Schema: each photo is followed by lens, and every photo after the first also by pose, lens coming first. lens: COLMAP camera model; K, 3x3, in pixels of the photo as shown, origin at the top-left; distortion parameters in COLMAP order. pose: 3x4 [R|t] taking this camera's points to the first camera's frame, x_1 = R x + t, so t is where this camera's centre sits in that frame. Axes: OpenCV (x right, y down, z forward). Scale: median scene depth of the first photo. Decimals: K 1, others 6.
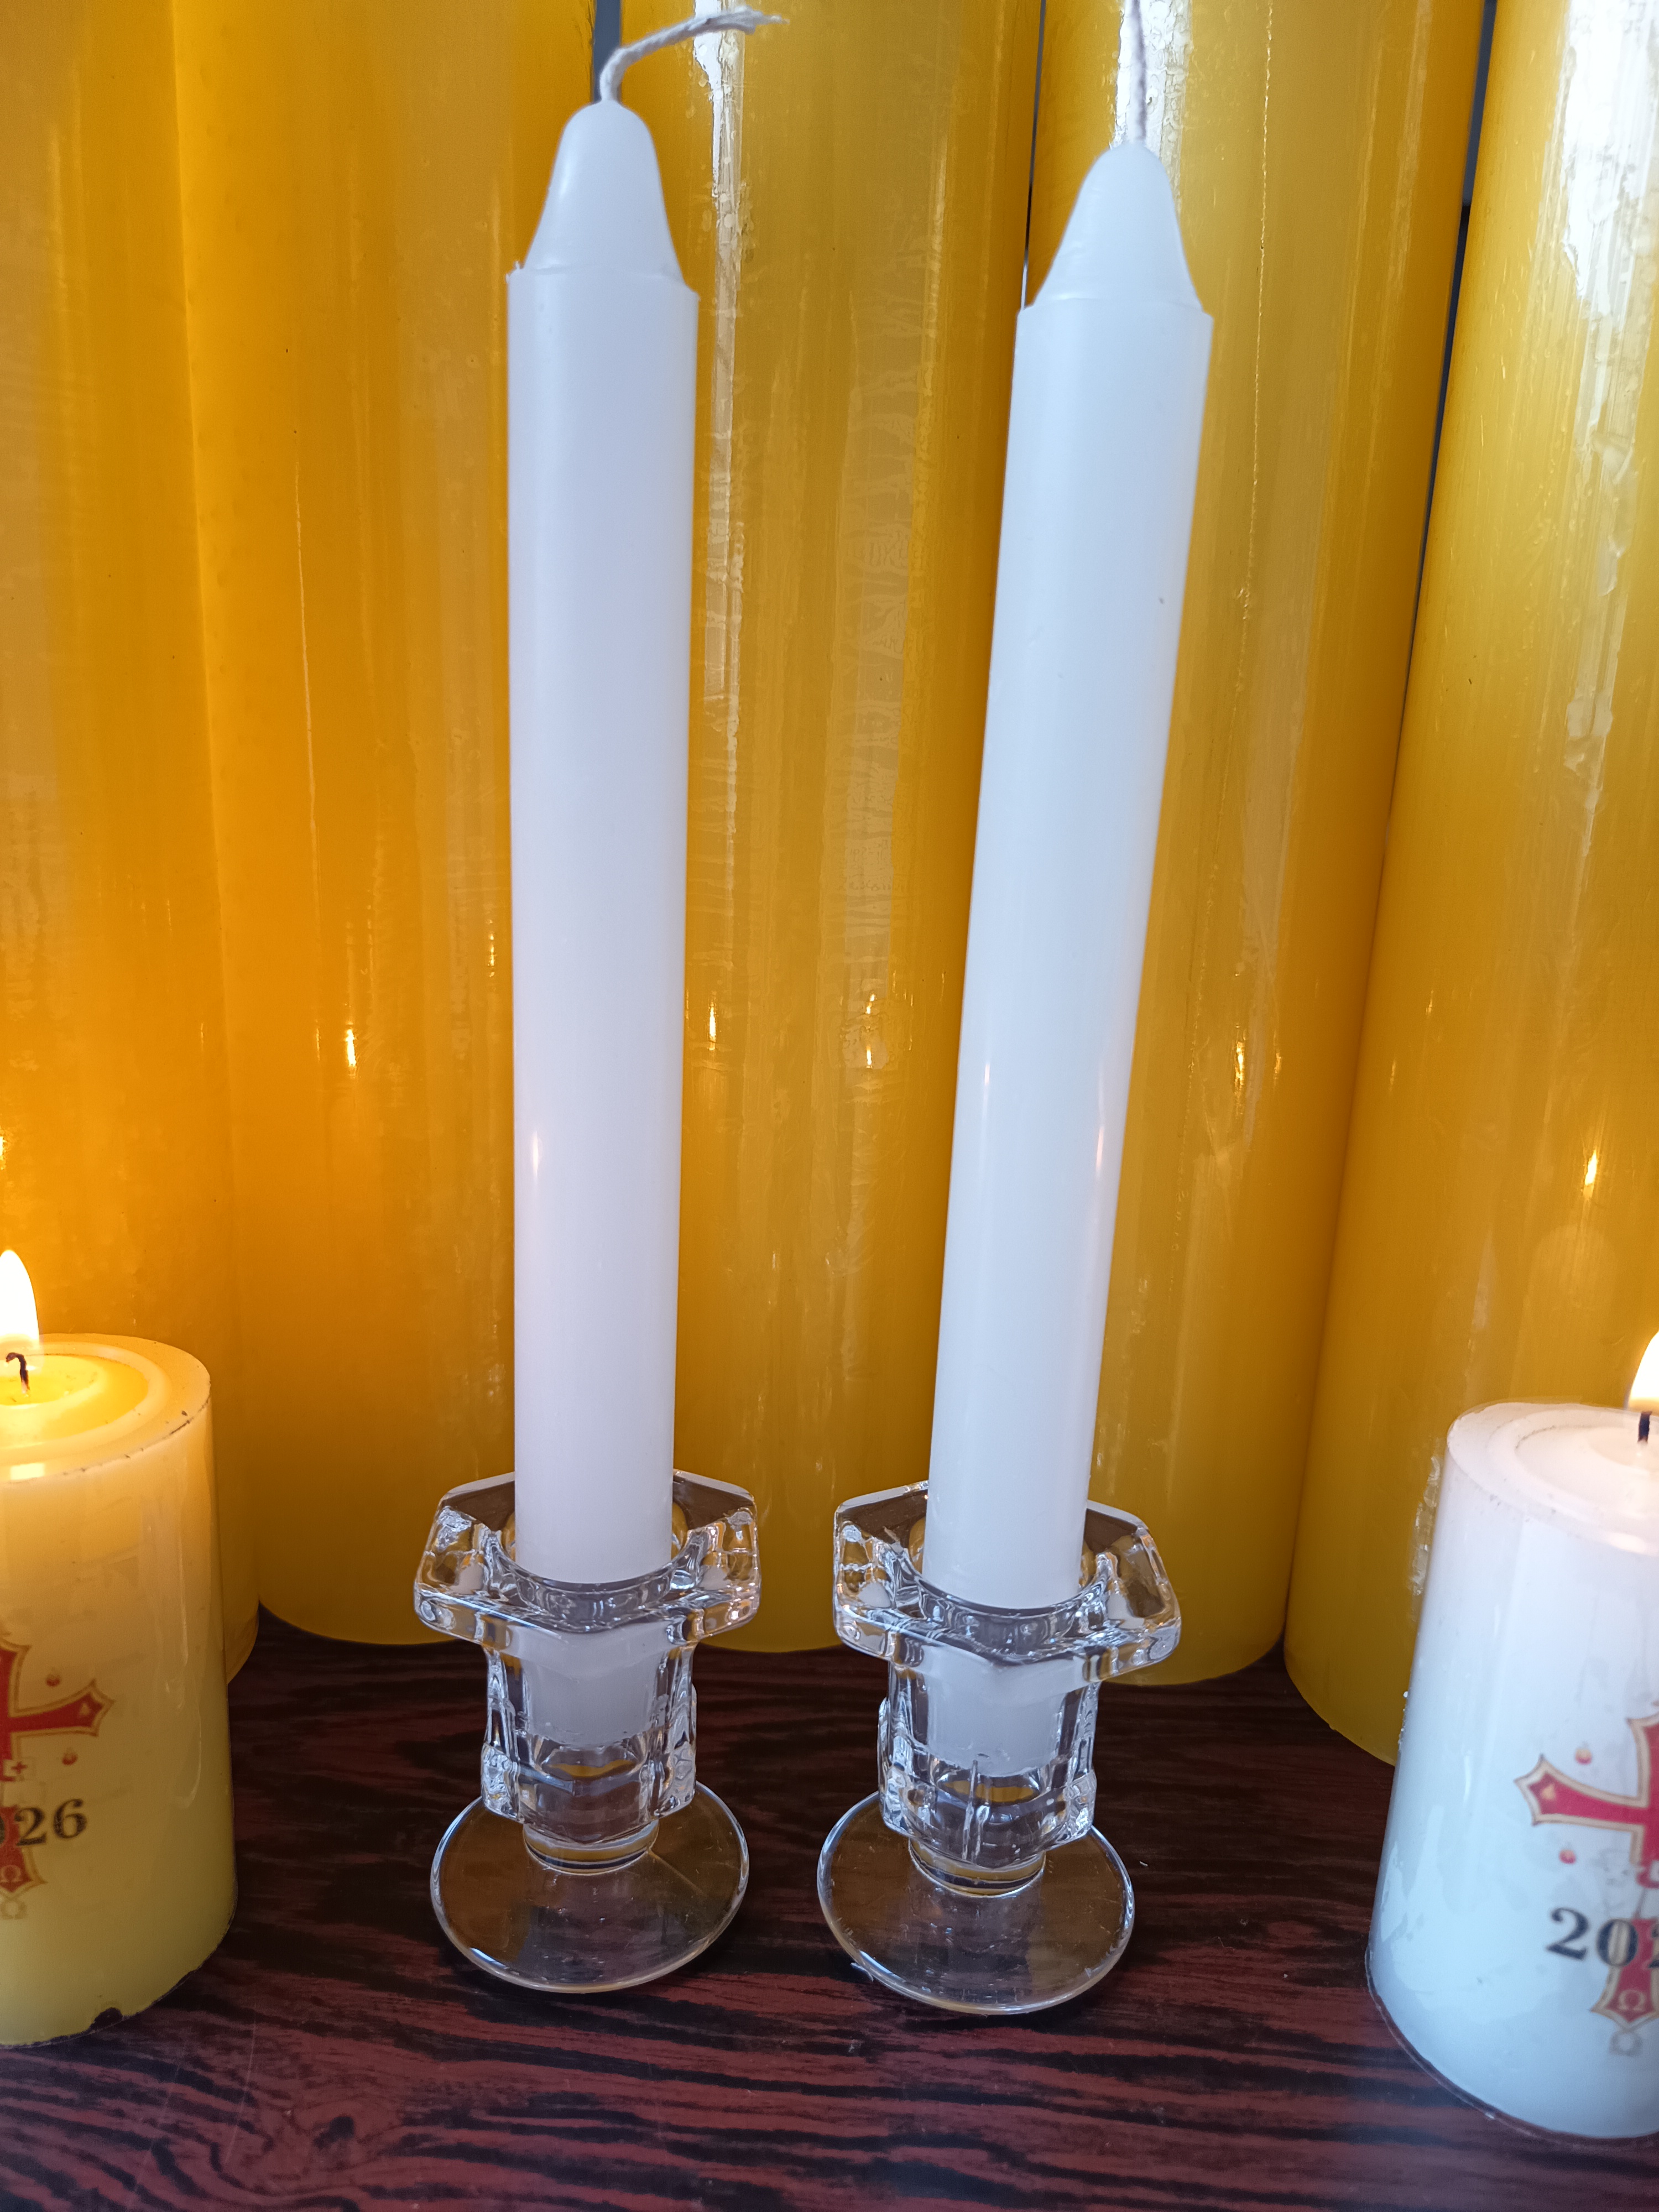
lens RADIAL K [[1547.0, 0, 844.4], [0, 1547.0, 933.4], [0, 0, 1]] dist [-0.039451, 0.019862]
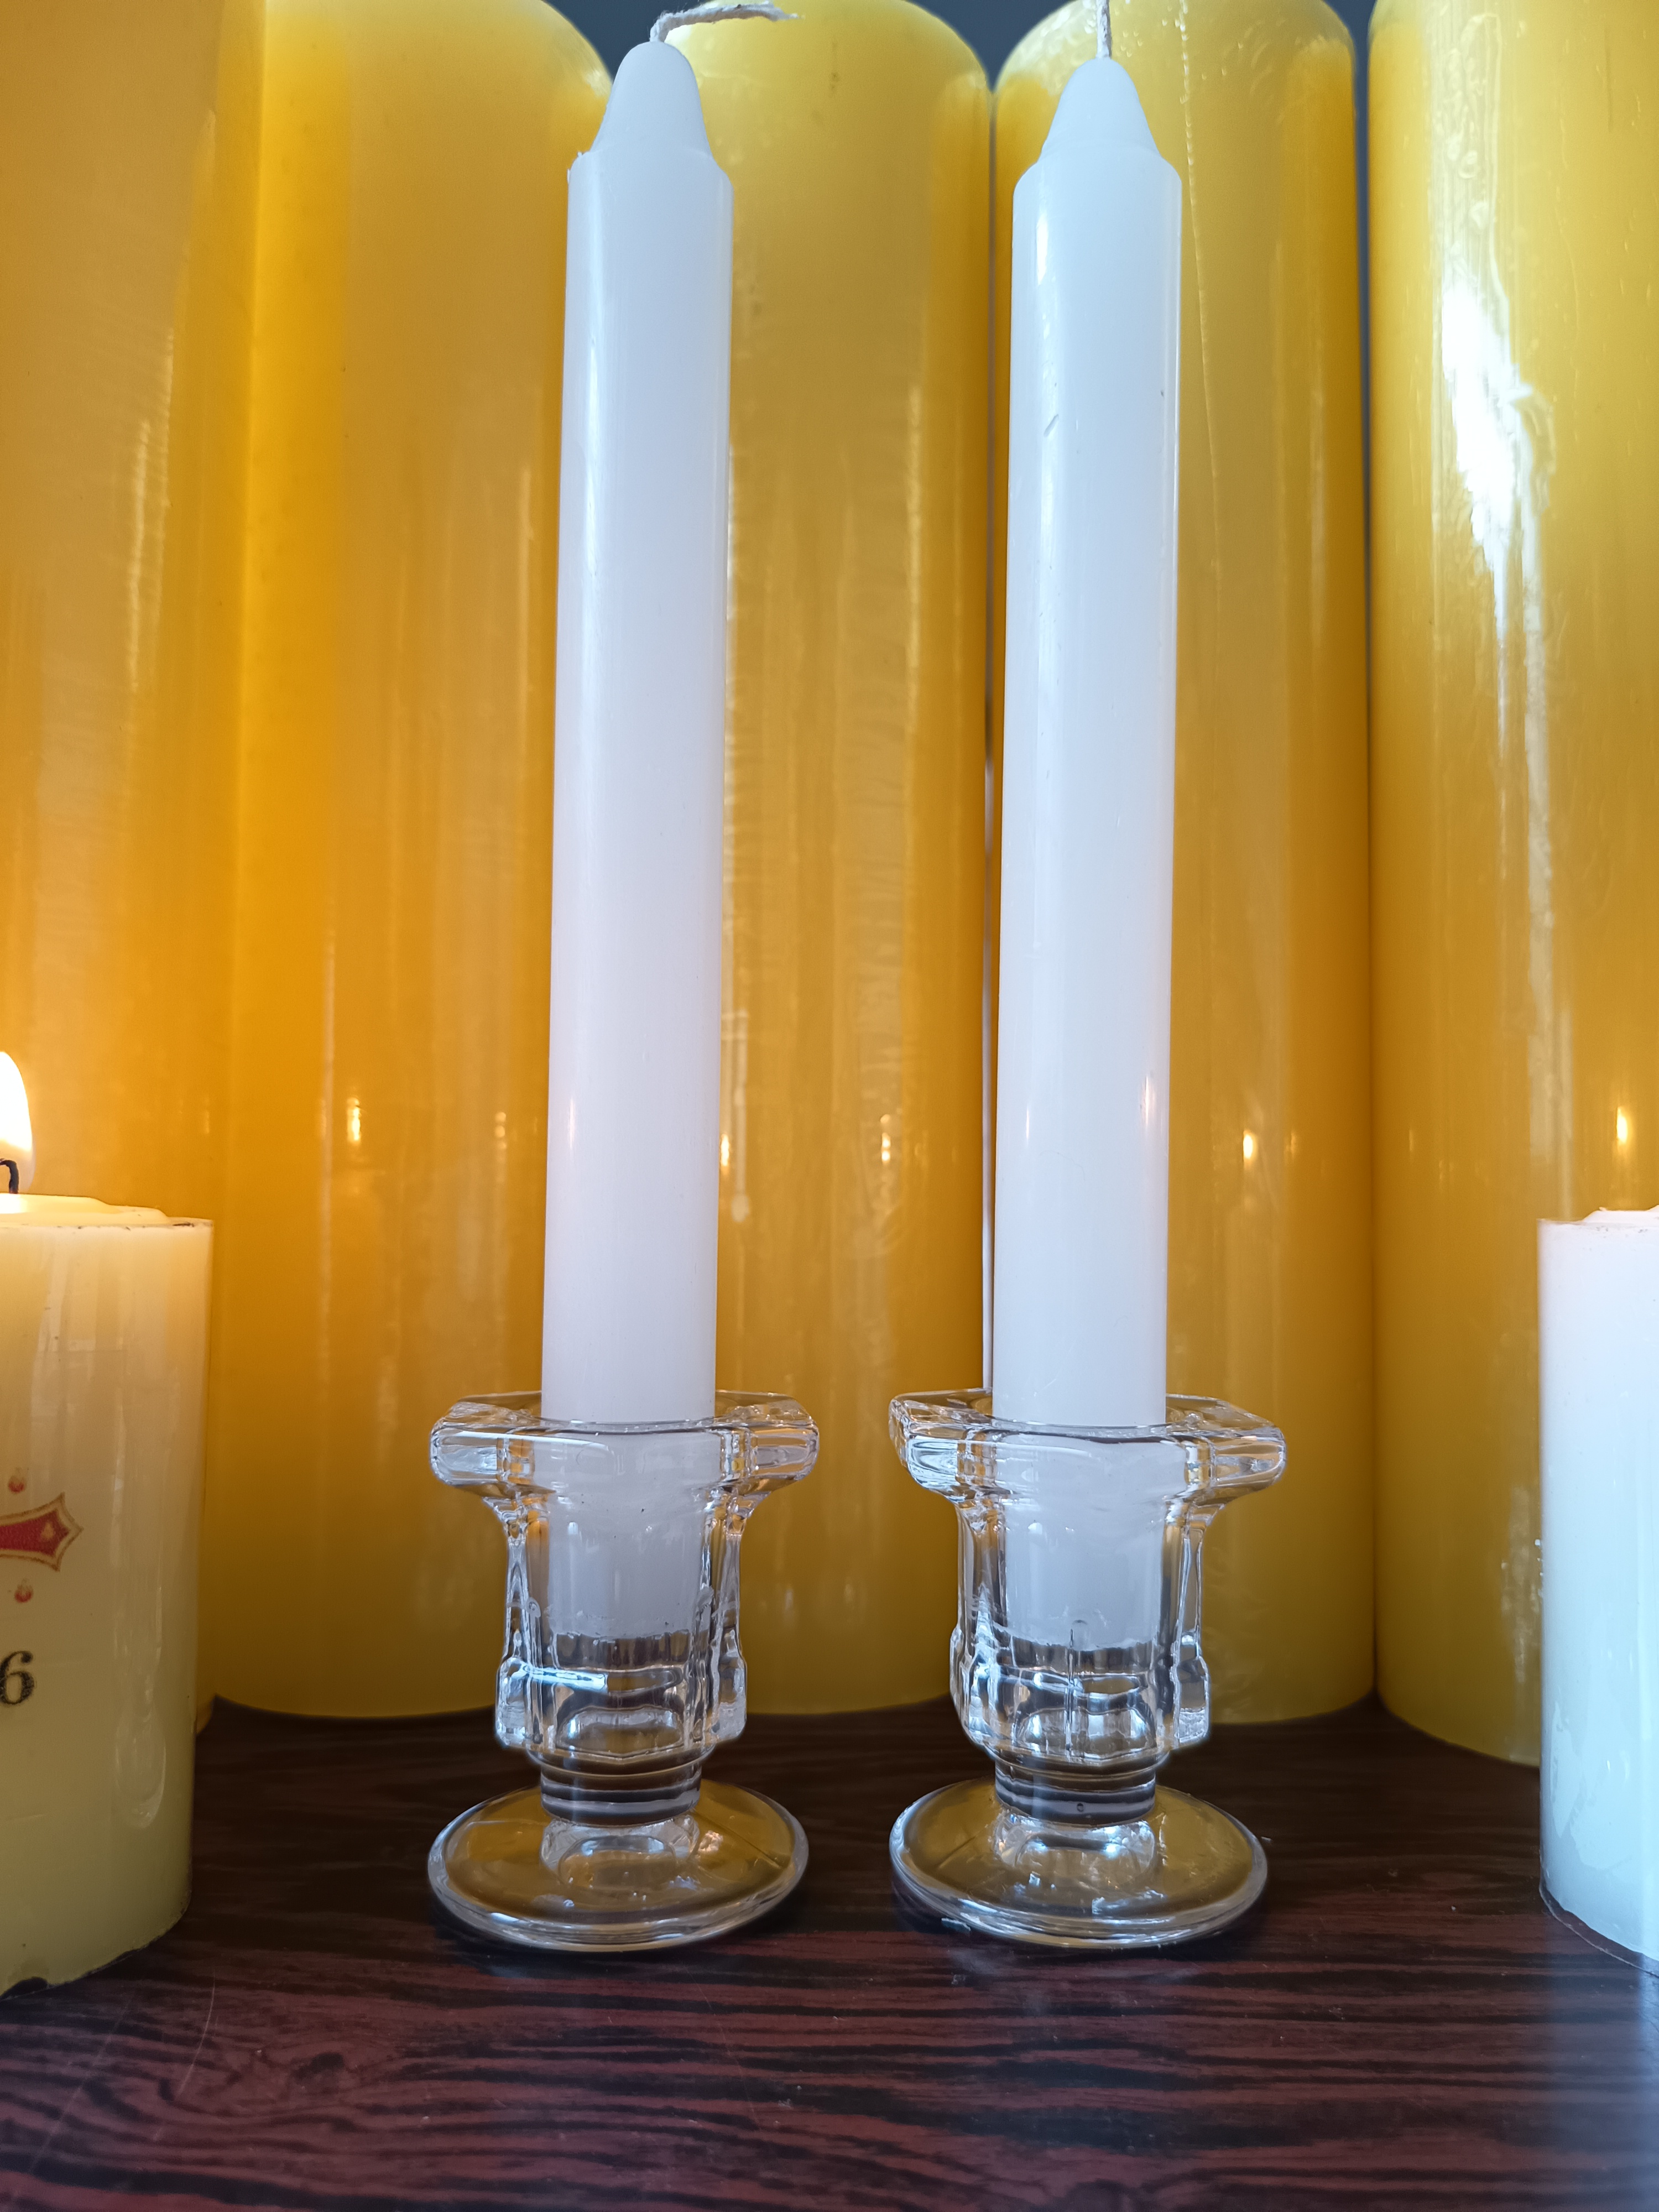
lens RADIAL K [[1547.0, 0, 824.5], [0, 1547.0, 1246.0], [0, 0, 1]] dist [-0.039451, 0.019862]
pose [[0.998276, -0.029492, 0.050740, -0.097884], [0.042319, 0.960744, -0.274190, 0.591582], [-0.040662, 0.275865, 0.960336, 0.106020]]
